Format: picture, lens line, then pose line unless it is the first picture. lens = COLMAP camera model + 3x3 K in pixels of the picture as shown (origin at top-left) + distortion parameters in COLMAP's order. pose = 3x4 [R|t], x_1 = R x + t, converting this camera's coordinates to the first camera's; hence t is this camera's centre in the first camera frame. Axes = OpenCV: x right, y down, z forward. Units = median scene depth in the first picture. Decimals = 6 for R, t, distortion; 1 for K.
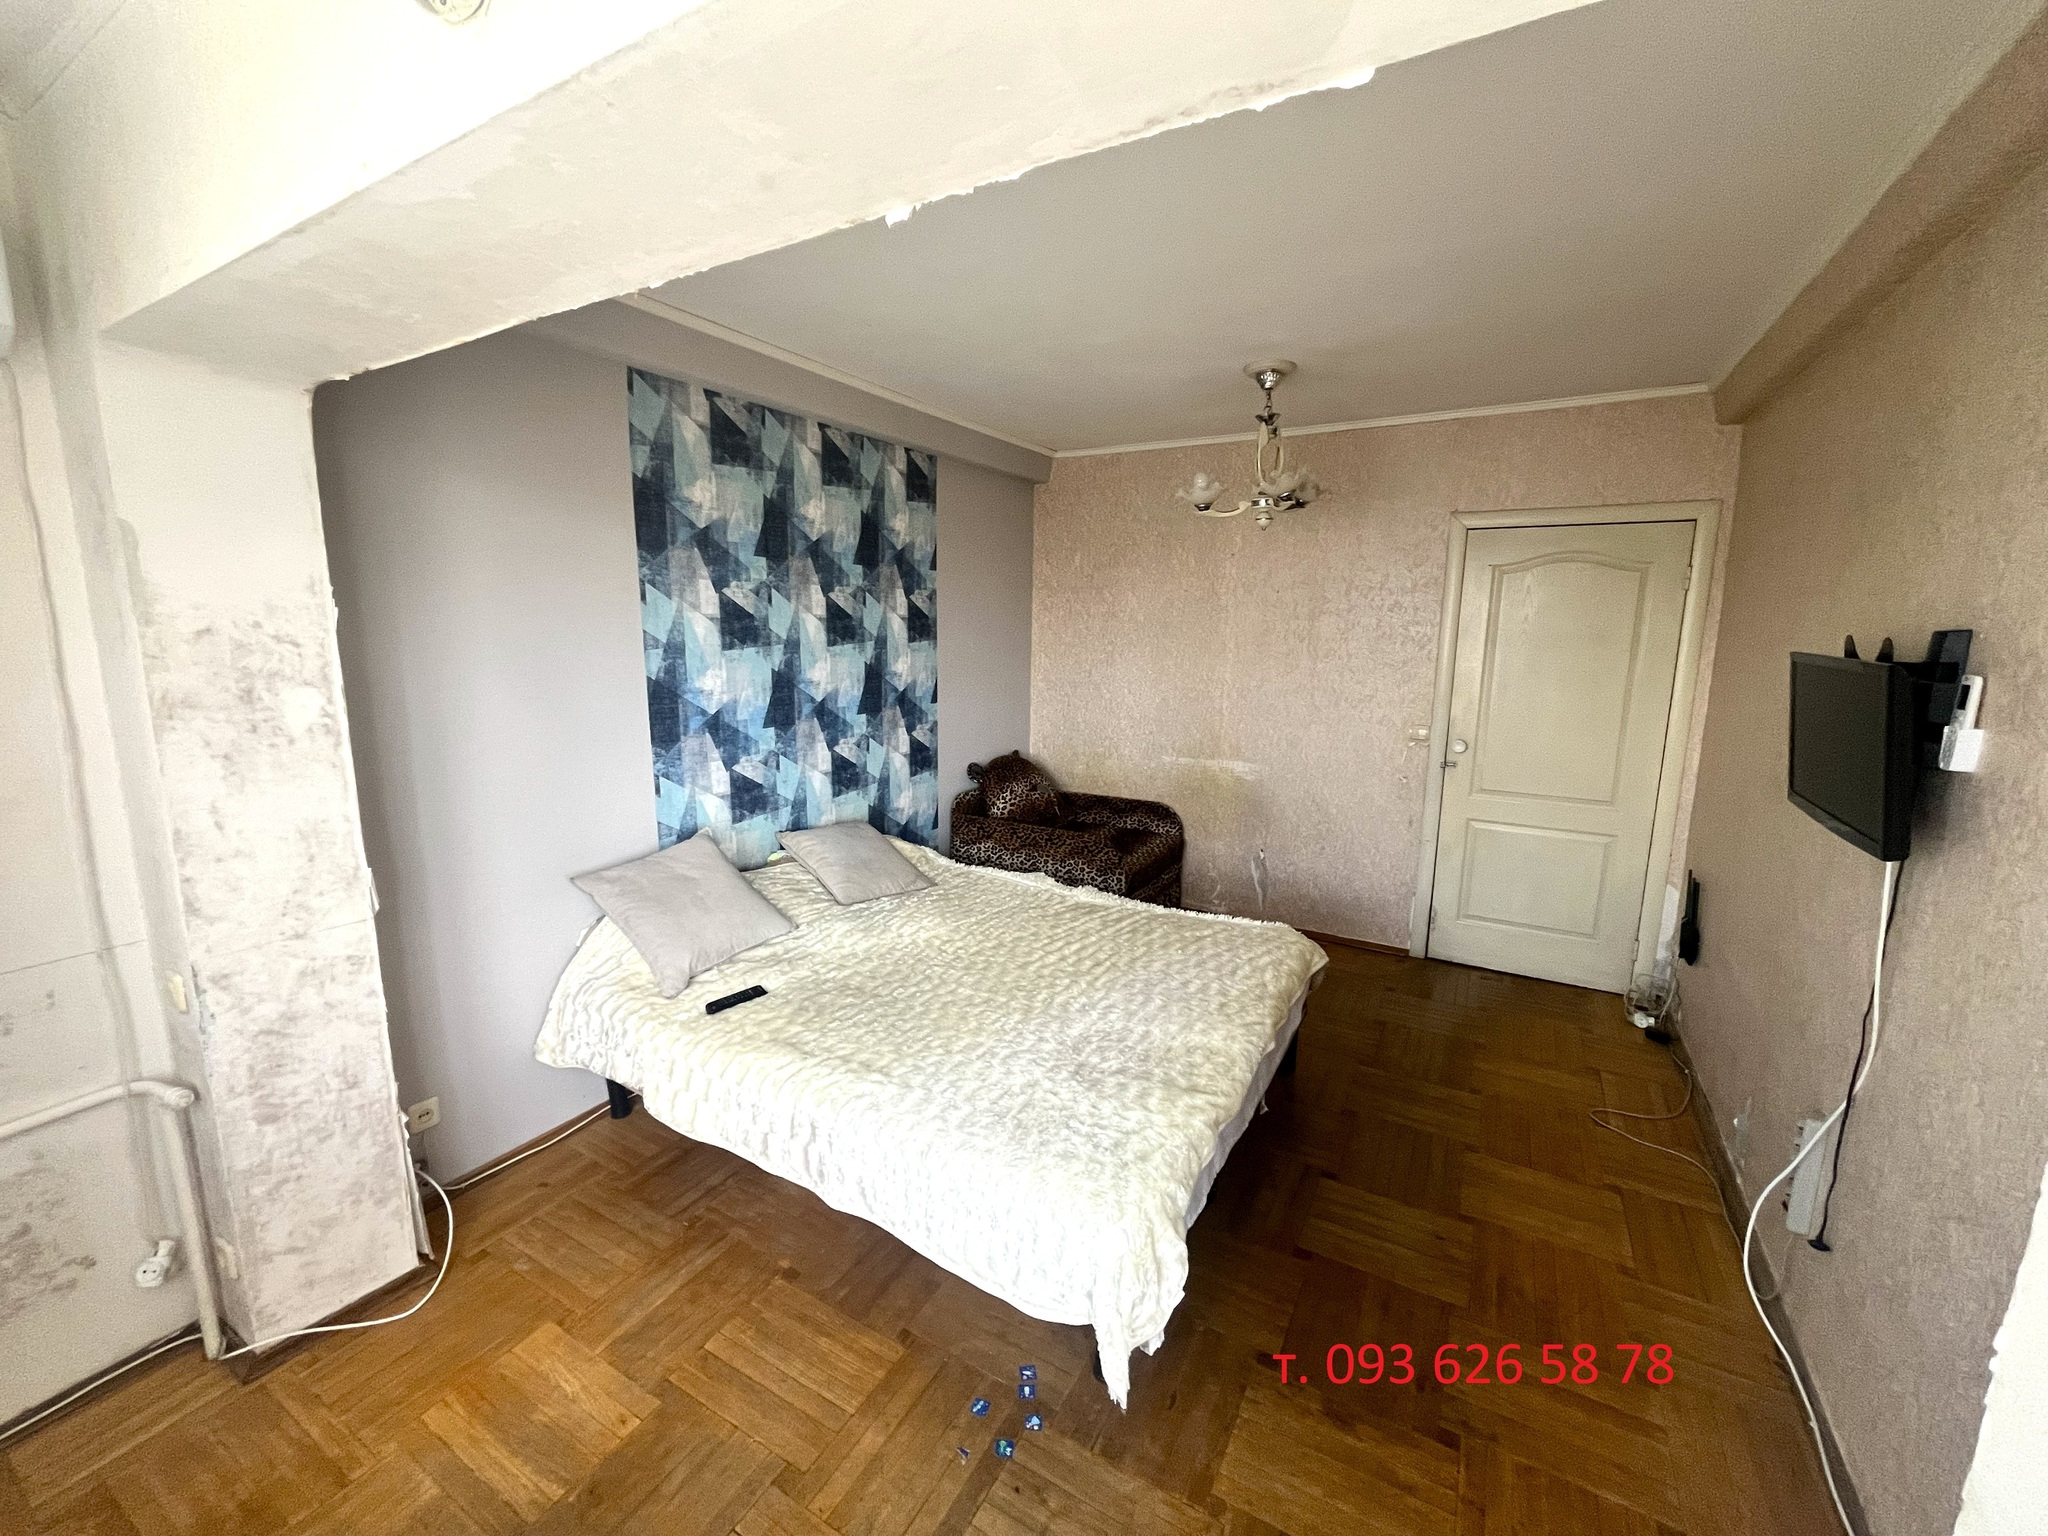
lens RADIAL K [[833.6, 0, 1032.7], [0, 833.6, 755.1], [0, 0, 1]] dist [-0.007431, 0.001485]
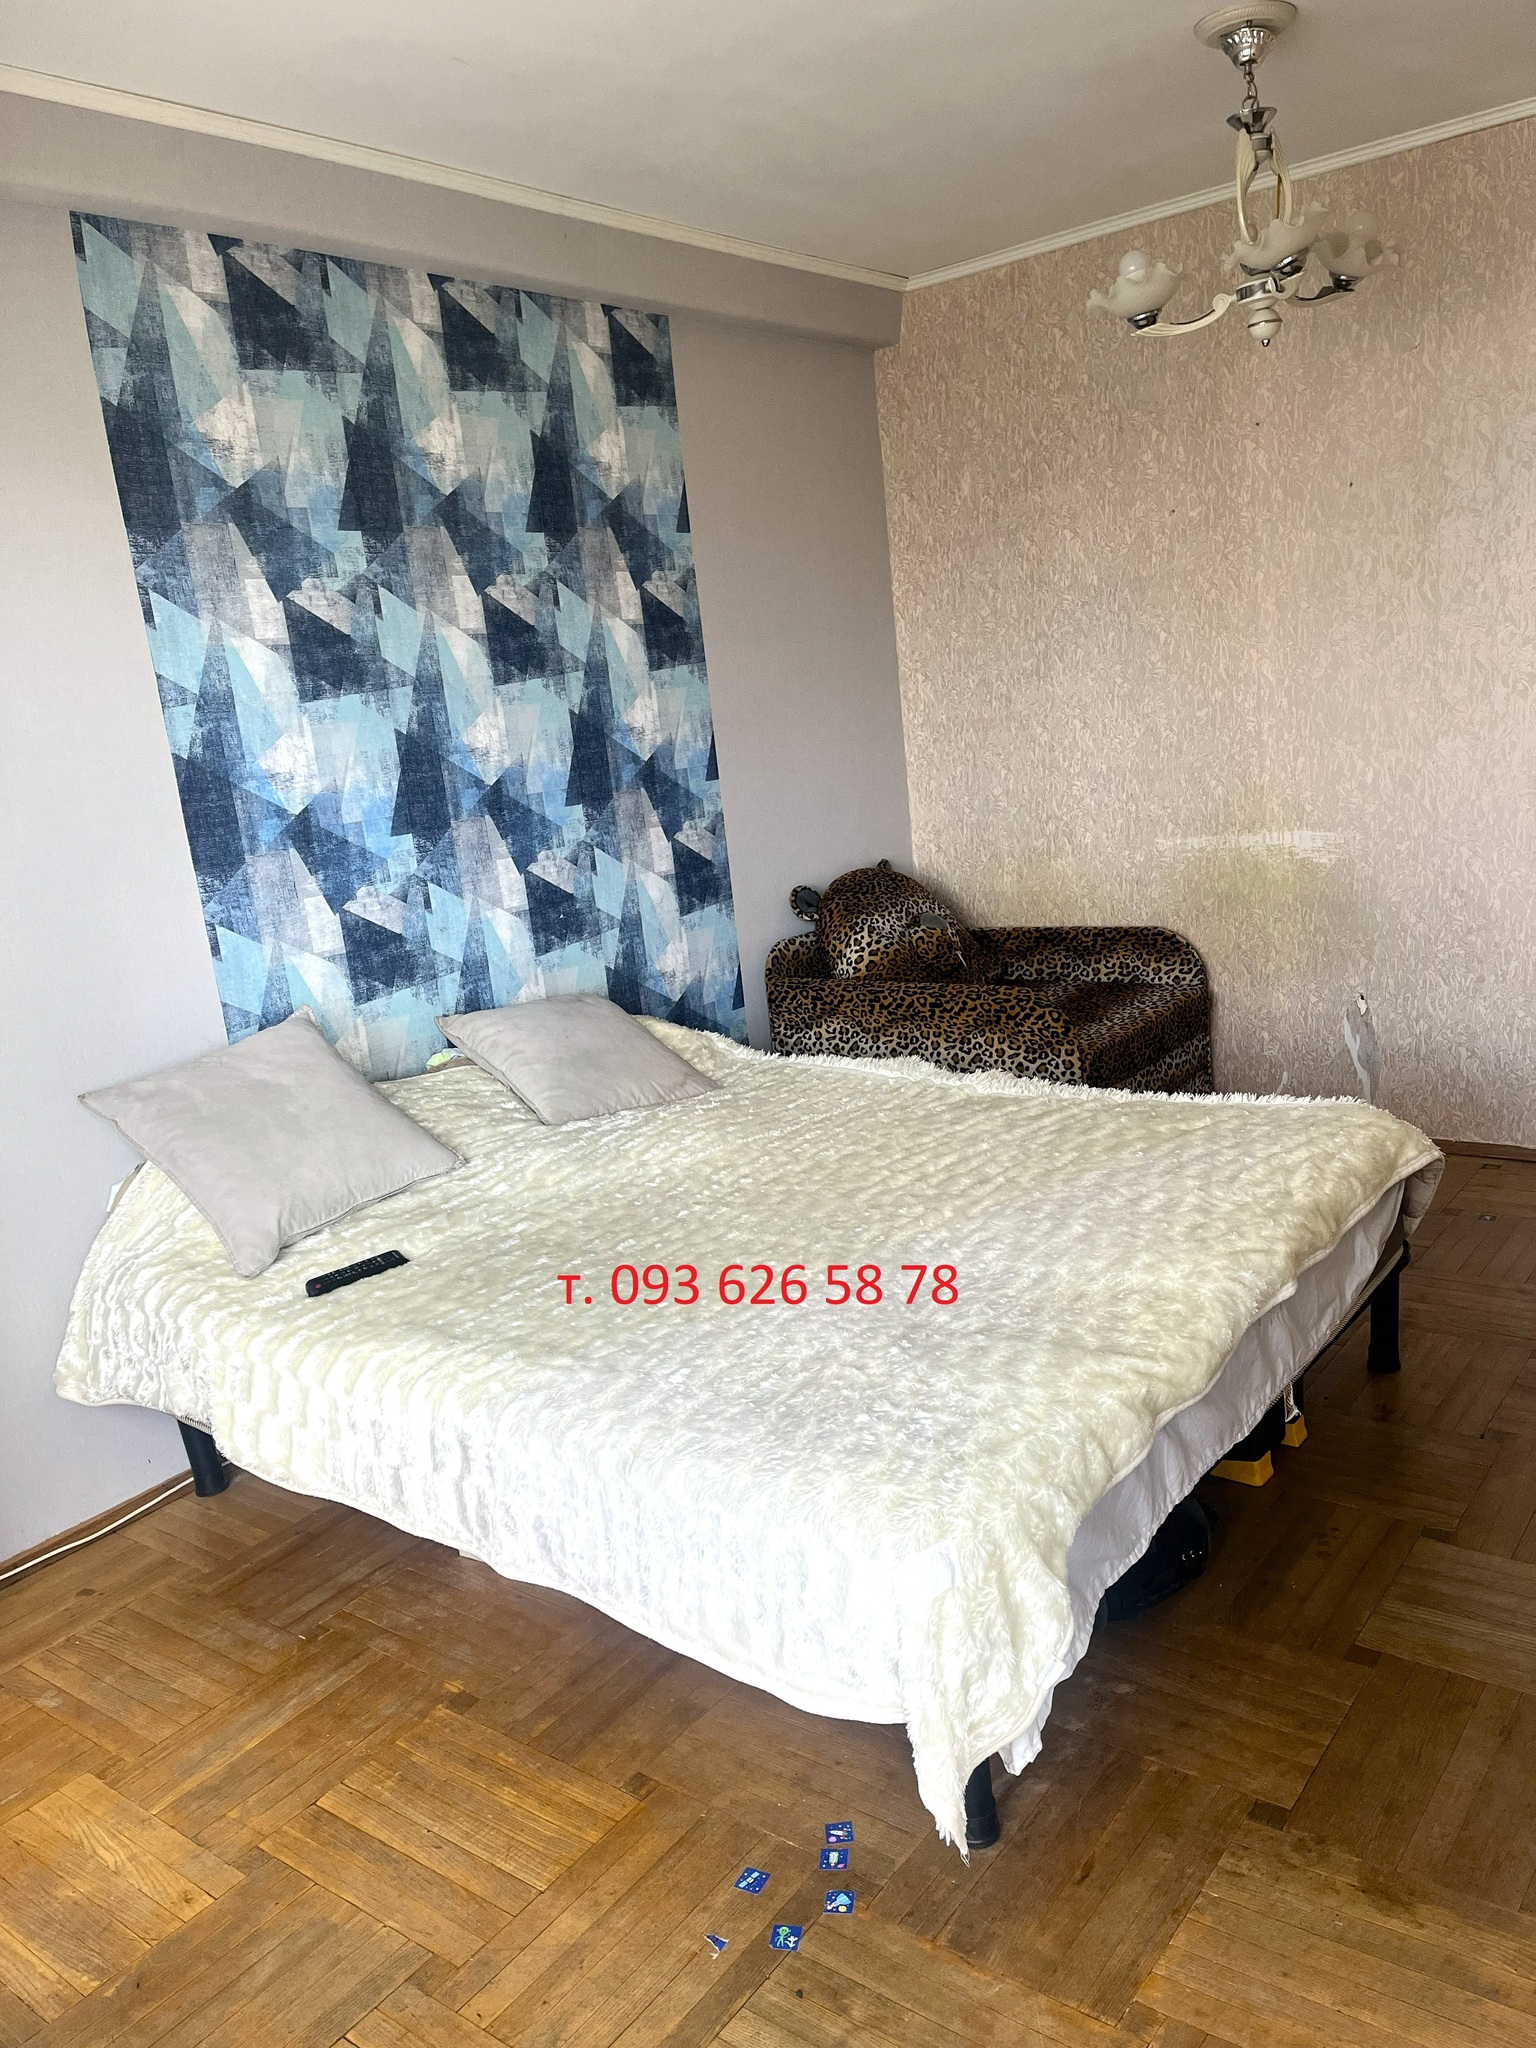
lens RADIAL K [[1557.5, 0, 778.7], [0, 1557.5, 1024.0], [0, 0, 1]] dist [0.066856, -0.093822]
pose [[0.984418, -0.084555, -0.154183, 0.114203], [0.093420, 0.994311, 0.051176, 0.080871], [0.148979, -0.064782, 0.986716, -0.037966]]
